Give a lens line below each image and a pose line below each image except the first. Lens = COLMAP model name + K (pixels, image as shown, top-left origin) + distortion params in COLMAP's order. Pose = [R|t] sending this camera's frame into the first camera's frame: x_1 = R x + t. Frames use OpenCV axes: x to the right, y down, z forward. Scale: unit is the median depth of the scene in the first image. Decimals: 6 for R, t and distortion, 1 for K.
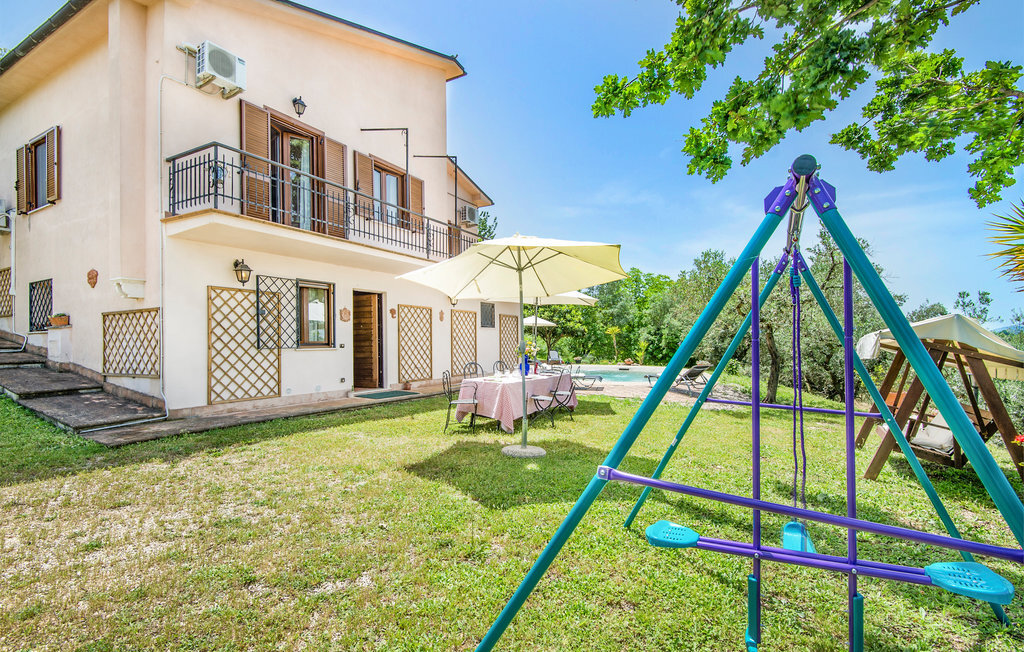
lens RADIAL K [[470.6, 0, 515.3], [0, 470.6, 335.4], [0, 0, 1]] dist [-0.001234, -0.001193]
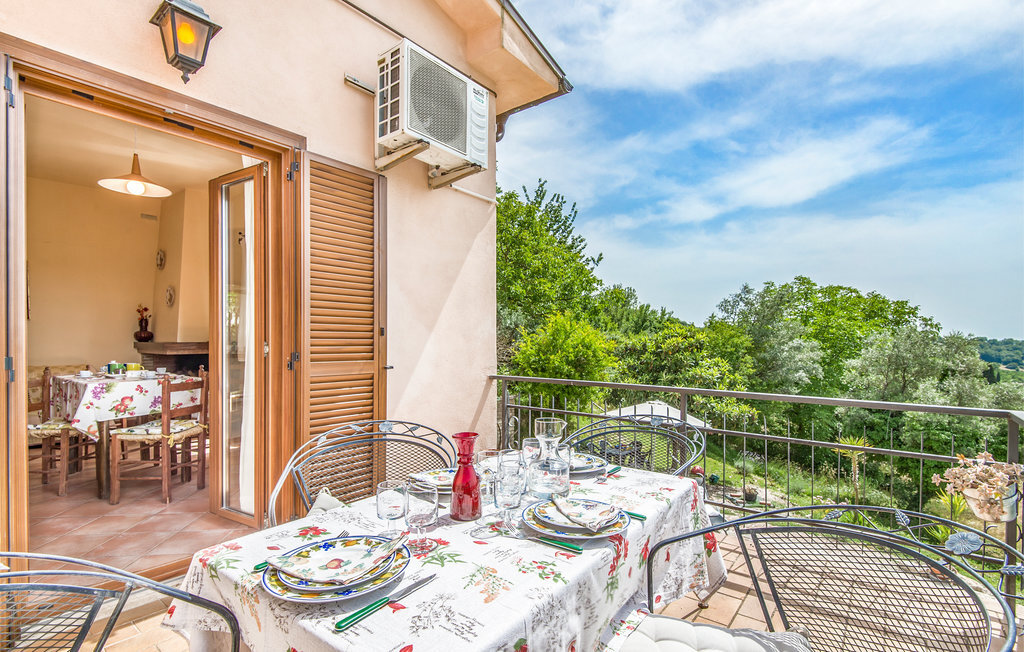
lens RADIAL K [[470.6, 0, 510.7], [0, 470.6, 331.3], [0, 0, 1]] dist [-0.001234, -0.001193]
pose [[0.986520, 0.009977, -0.163337, -0.076144], [-0.009761, 0.999950, 0.002130, -0.257475], [0.163350, -0.000507, 0.986568, 1.214035]]
